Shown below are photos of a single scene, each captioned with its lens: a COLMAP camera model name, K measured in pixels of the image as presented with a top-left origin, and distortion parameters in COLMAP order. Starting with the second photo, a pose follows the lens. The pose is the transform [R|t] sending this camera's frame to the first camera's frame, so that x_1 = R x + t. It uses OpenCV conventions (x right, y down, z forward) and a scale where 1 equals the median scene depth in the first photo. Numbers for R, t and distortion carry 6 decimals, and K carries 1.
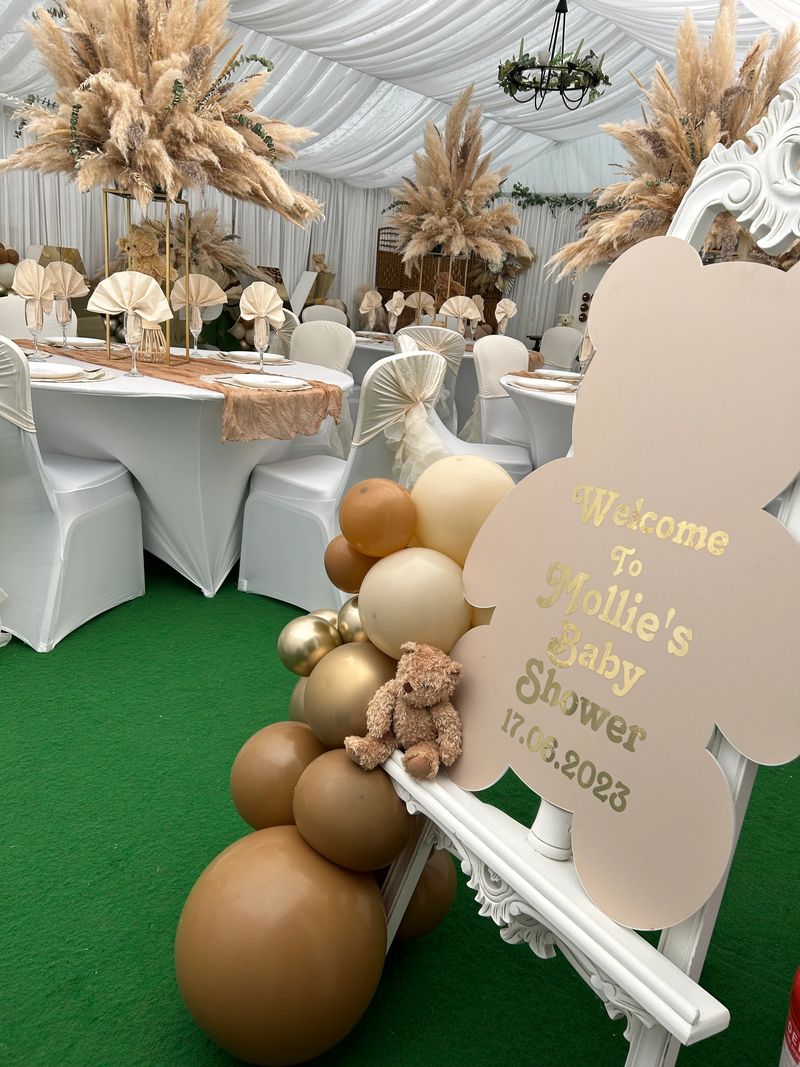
lens RADIAL K [[811.0, 0, 400.0], [0, 811.0, 533.5], [0, 0, 1]] dist [0.035418, -0.045320]
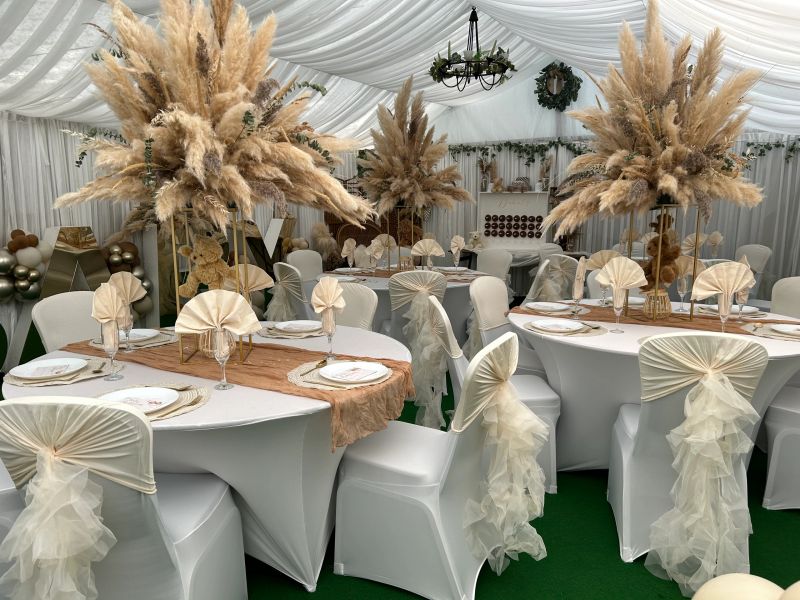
lens RADIAL K [[608.0, 0, 400.0], [0, 608.0, 300.0], [0, 0, 1]] dist [0.035418, -0.045320]
pose [[0.981838, -0.112044, 0.153100, -0.214380], [0.130353, 0.984741, -0.115296, -0.183104], [-0.137846, 0.133159, 0.981462, 0.209193]]
